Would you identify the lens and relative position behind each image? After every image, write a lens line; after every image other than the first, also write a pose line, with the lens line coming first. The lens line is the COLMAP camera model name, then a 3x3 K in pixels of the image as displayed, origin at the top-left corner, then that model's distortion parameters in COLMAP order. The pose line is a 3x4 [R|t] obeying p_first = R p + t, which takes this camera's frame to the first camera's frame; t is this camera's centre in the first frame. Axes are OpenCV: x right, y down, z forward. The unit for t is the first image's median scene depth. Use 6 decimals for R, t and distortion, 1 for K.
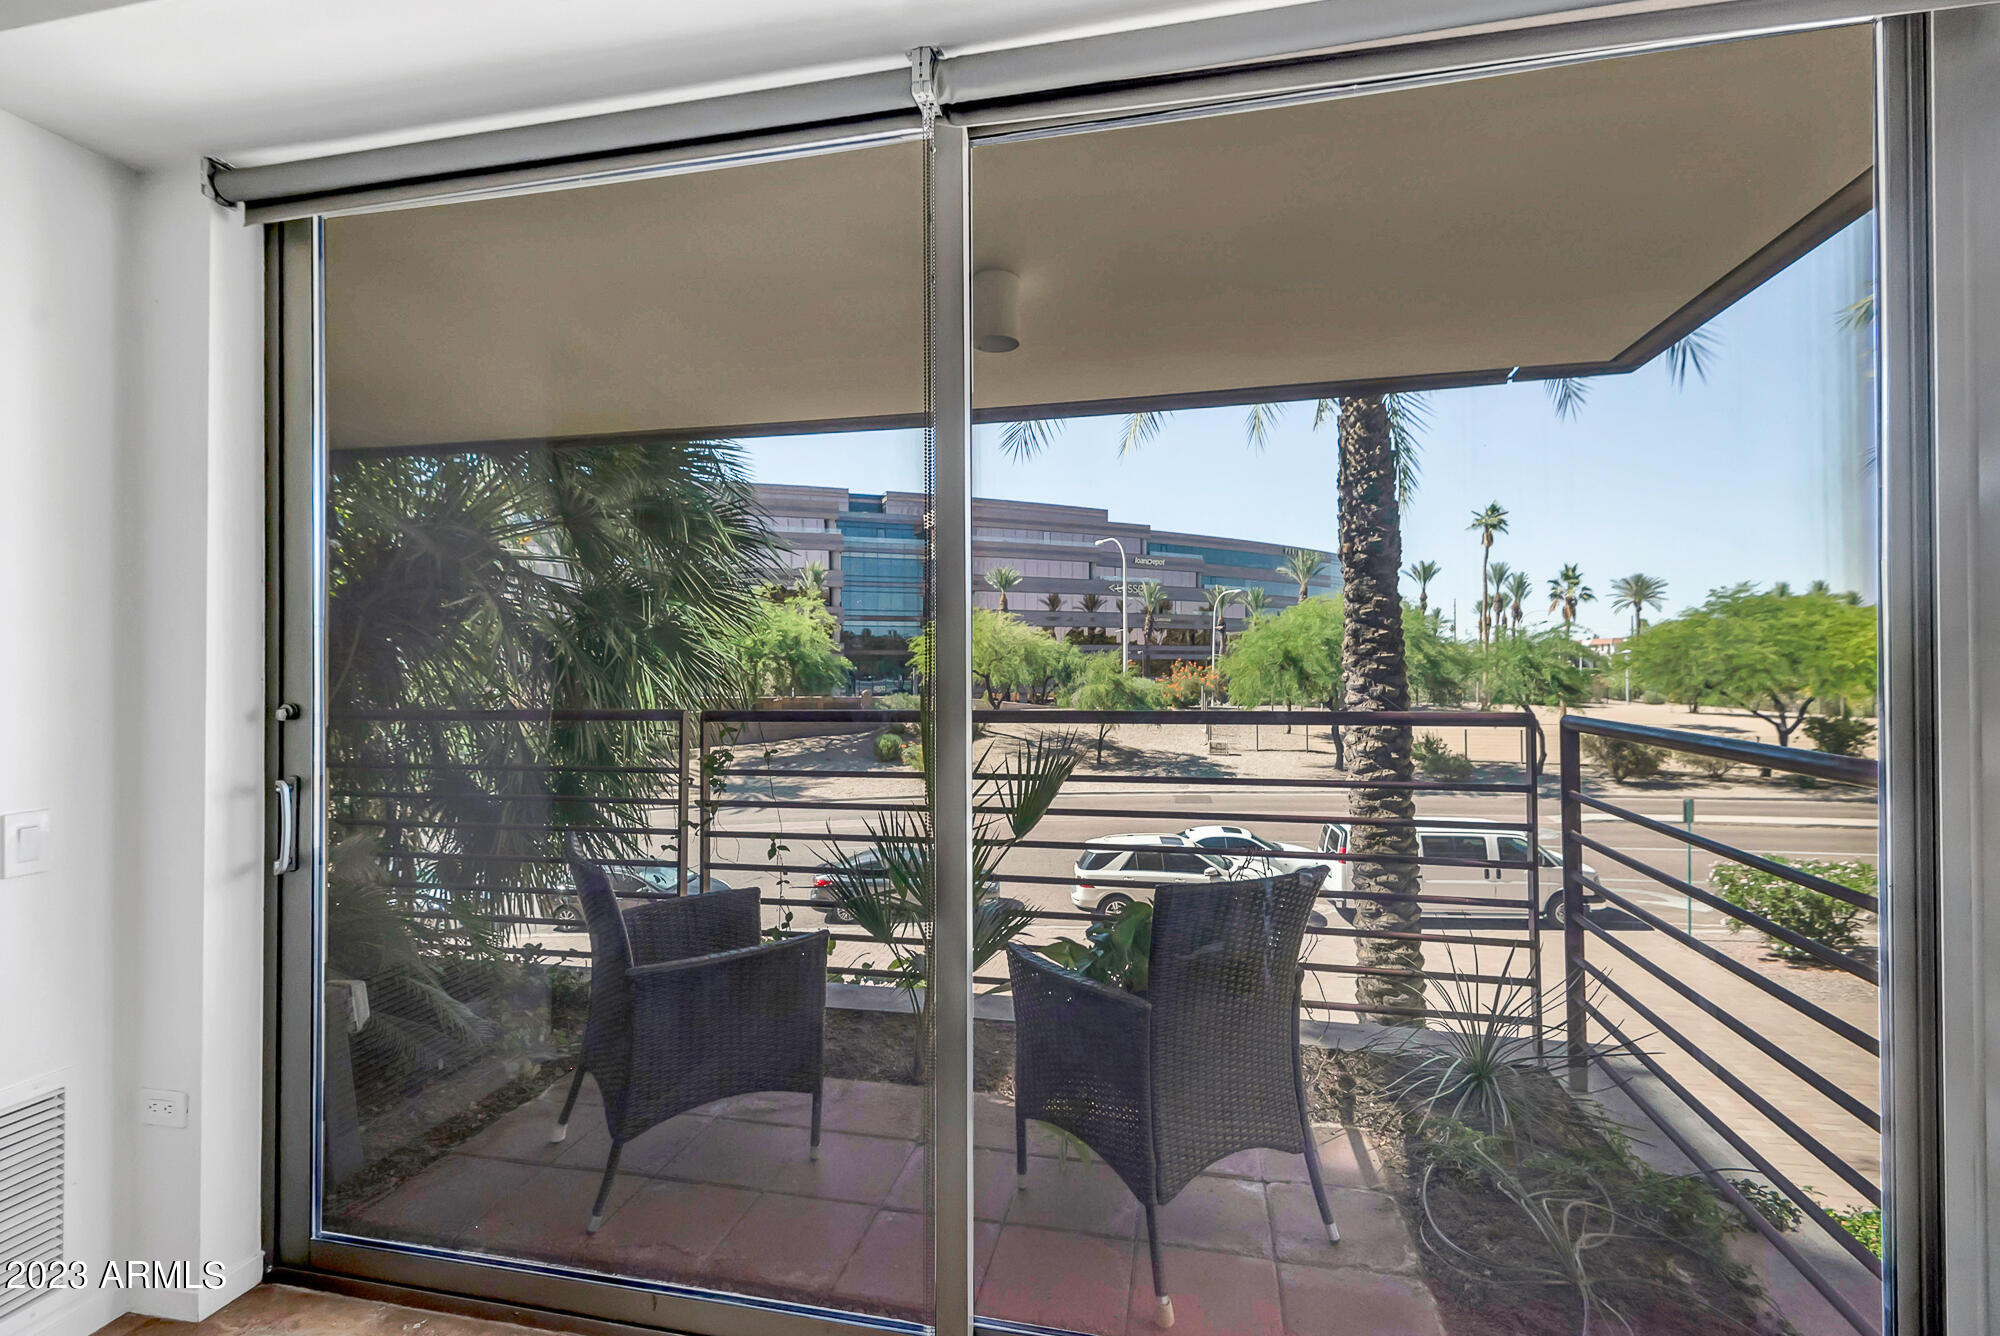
lens RADIAL K [[871.4, 0, 1008.4], [0, 871.4, 653.7], [0, 0, 1]] dist [0.033874, -0.029887]
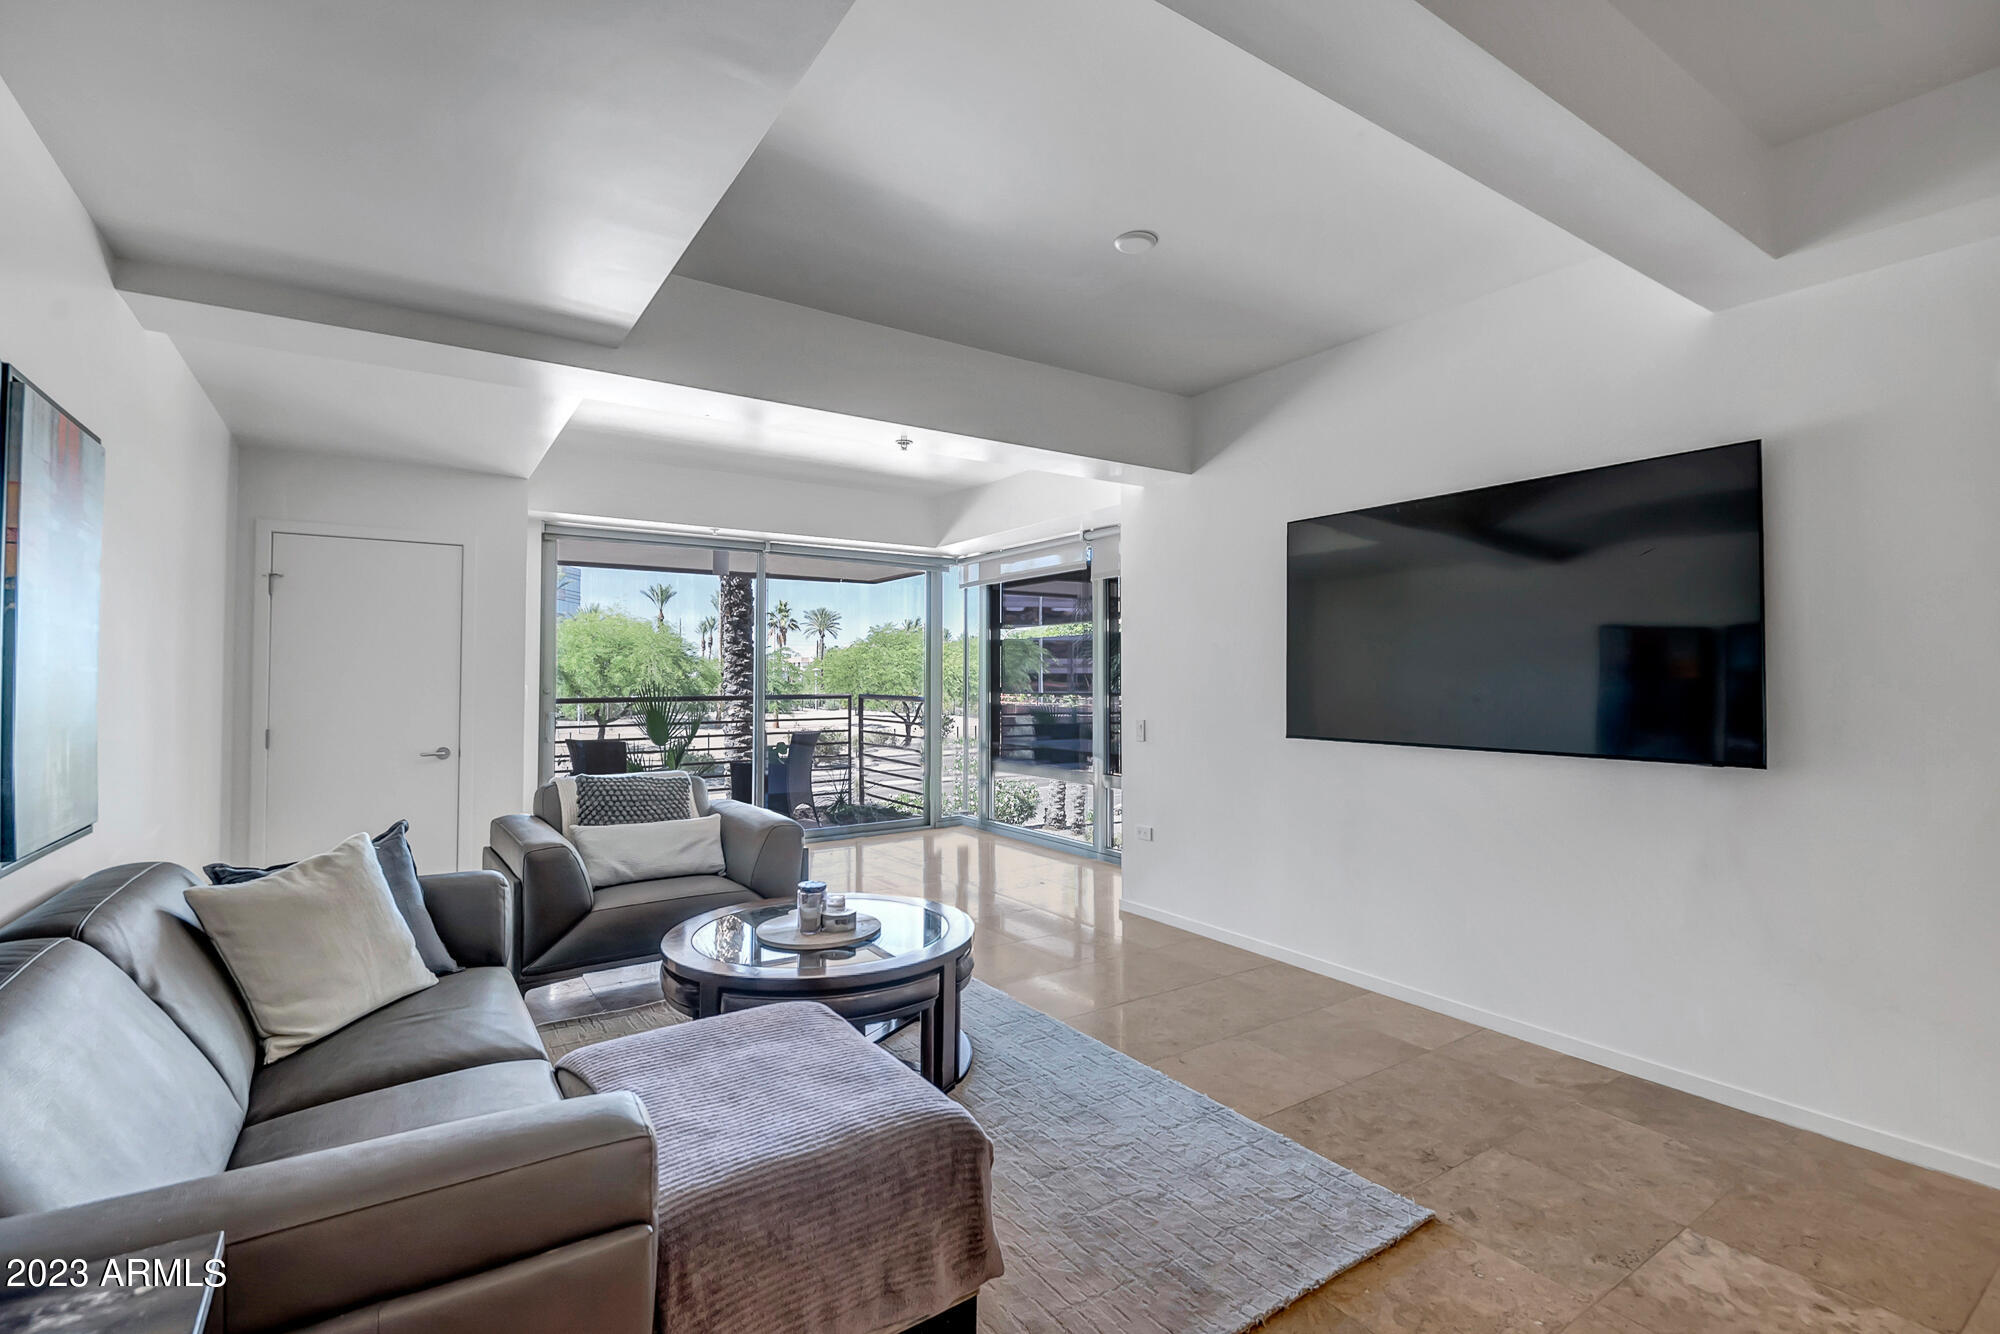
lens RADIAL K [[916.0, 0, 1011.7], [0, 916.0, 671.1], [0, 0, 1]] dist [0.002720, 0.000131]
pose [[0.671068, 0.009460, 0.741335, -0.141373], [-0.011762, 0.999929, -0.002112, -0.001263], [-0.741302, -0.007302, 0.671131, -0.159117]]
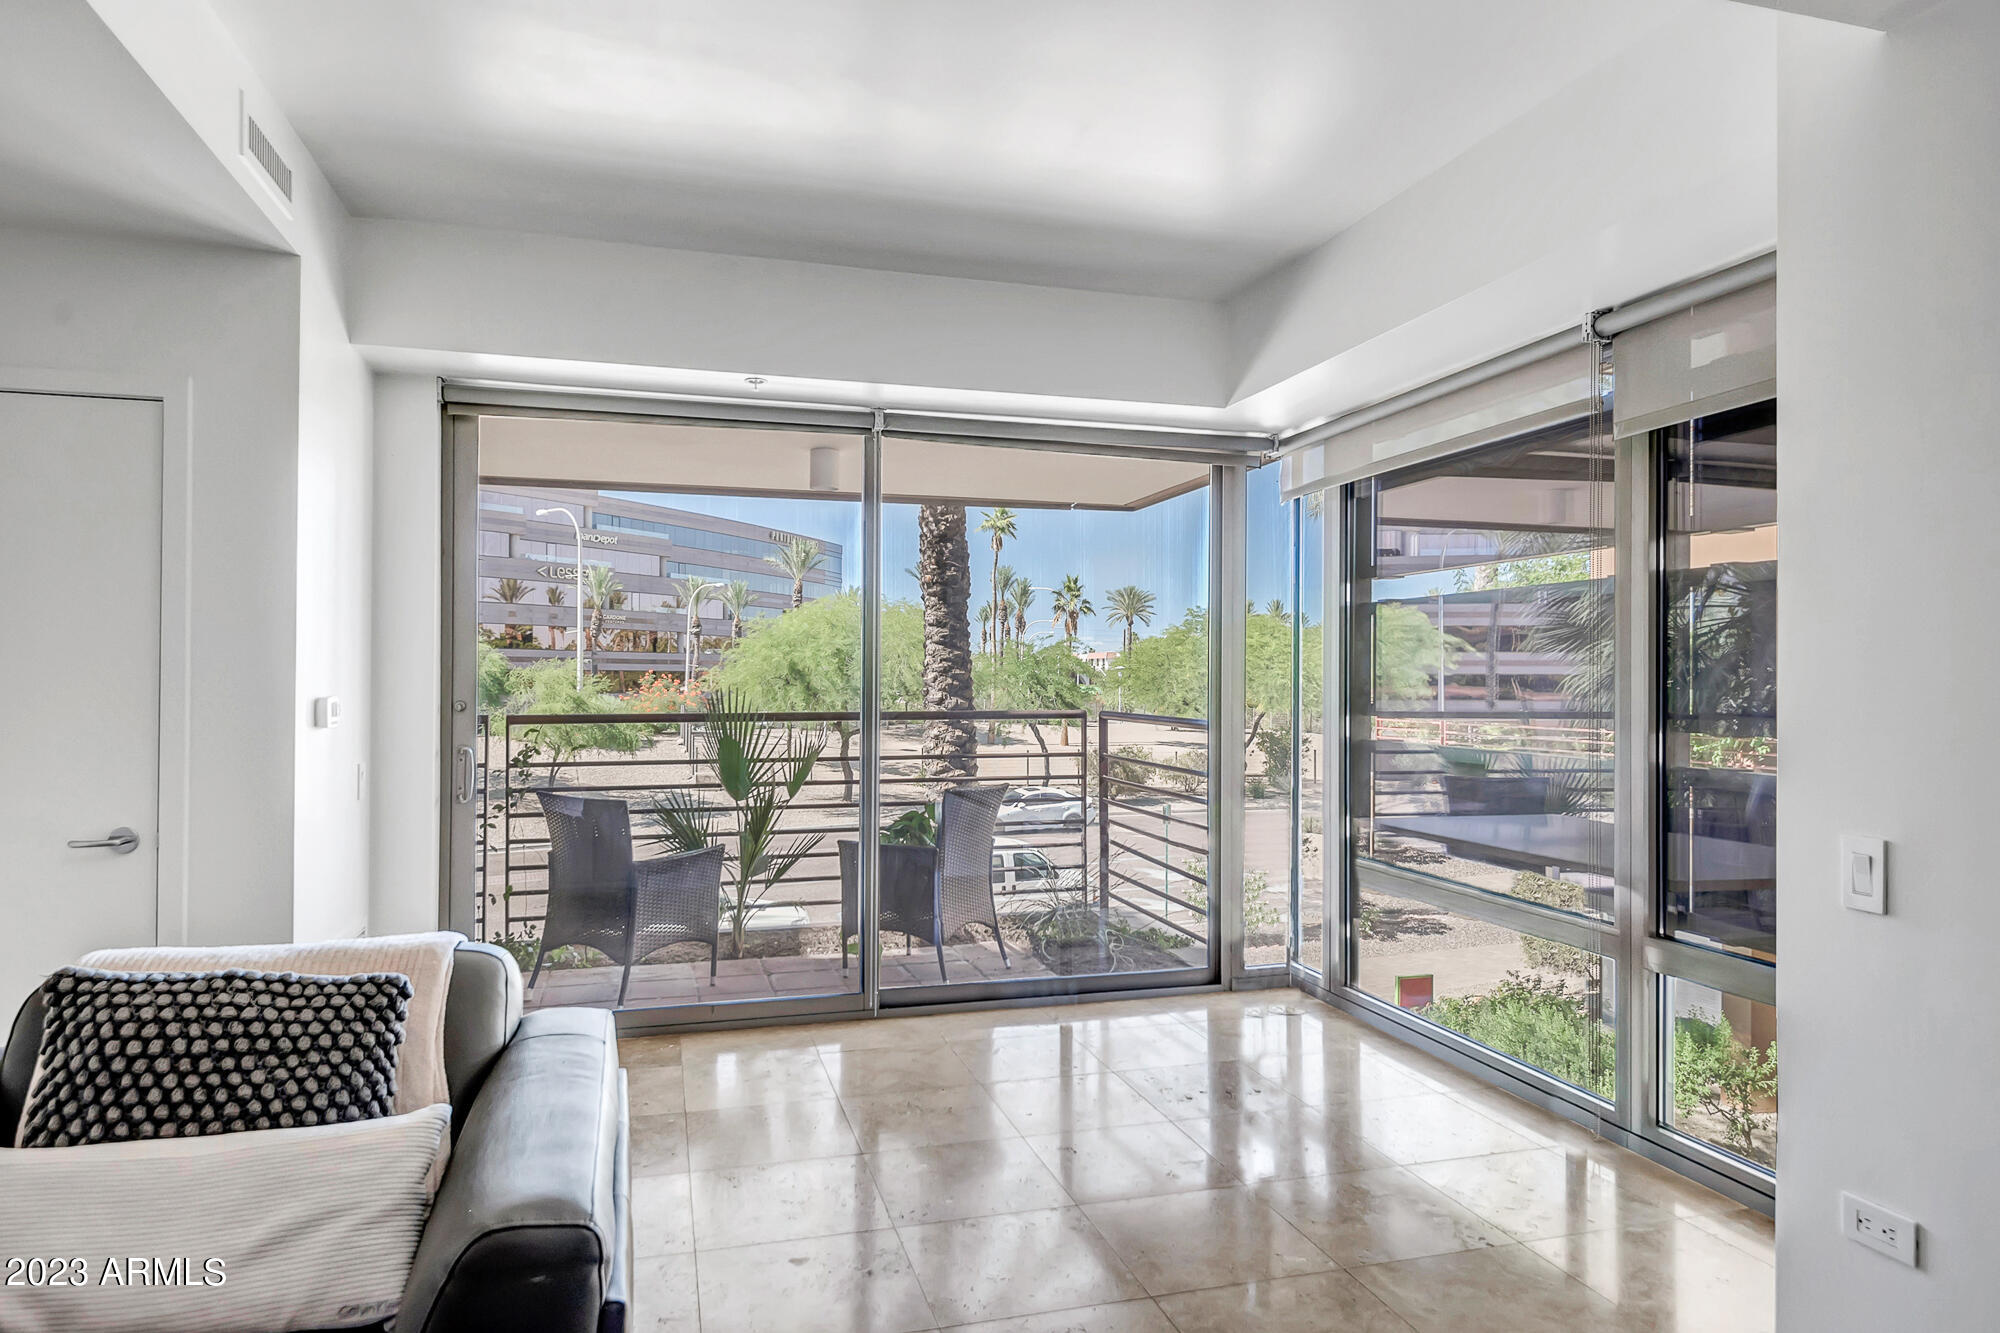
lens RADIAL K [[1187.6, 0, 989.9], [0, 1187.6, 665.3], [0, 0, 1]] dist [0.028824, -0.000333]
pose [[0.875028, 0.013375, 0.483888, -0.068042], [-0.014331, 0.999896, -0.001724, -0.001403], [-0.483861, -0.005426, 0.875128, -0.092946]]
